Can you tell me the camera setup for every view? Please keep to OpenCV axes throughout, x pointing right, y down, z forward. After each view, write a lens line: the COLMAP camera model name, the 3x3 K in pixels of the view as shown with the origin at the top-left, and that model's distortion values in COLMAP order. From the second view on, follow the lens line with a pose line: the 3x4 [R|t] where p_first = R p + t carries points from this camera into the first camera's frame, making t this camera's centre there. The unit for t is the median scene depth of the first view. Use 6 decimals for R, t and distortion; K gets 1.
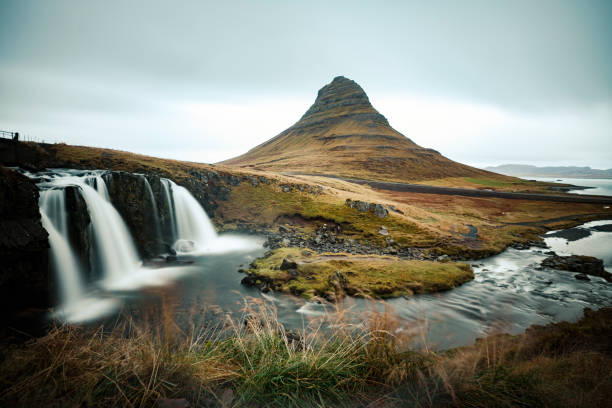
lens RADIAL K [[305.7, 0, 311.0], [0, 305.7, 203.2], [0, 0, 1]] dist [-0.046581, 0.008727]
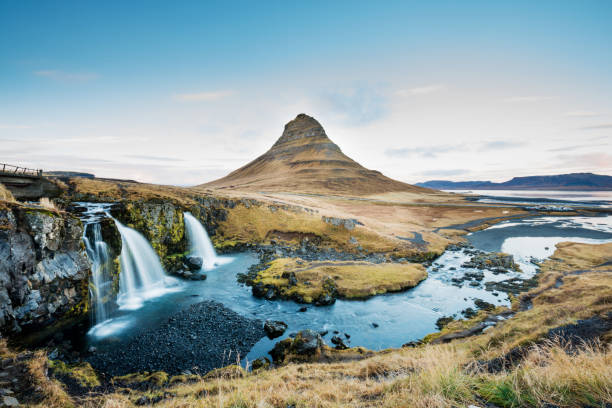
lens RADIAL K [[247.5, 0, 306.8], [0, 247.5, 204.6], [0, 0, 1]] dist [-0.019966, -0.001604]
pose [[0.993569, -0.028923, 0.109475, -0.054794], [0.033341, 0.998693, -0.038751, -0.021938], [-0.108211, 0.042151, 0.993234, -0.016713]]
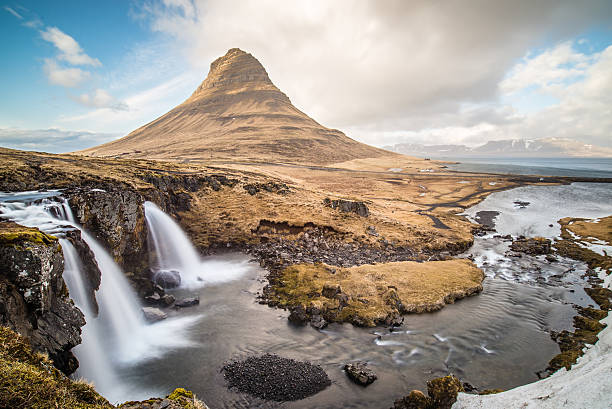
lens RADIAL K [[329.2, 0, 301.4], [0, 329.2, 205.4], [0, 0, 1]] dist [-0.060912, 0.010702]
pose [[0.953271, -0.070779, 0.293710, -0.224830], [0.054115, 0.996450, 0.064492, -0.055715], [-0.297232, -0.045584, 0.953717, 0.073415]]
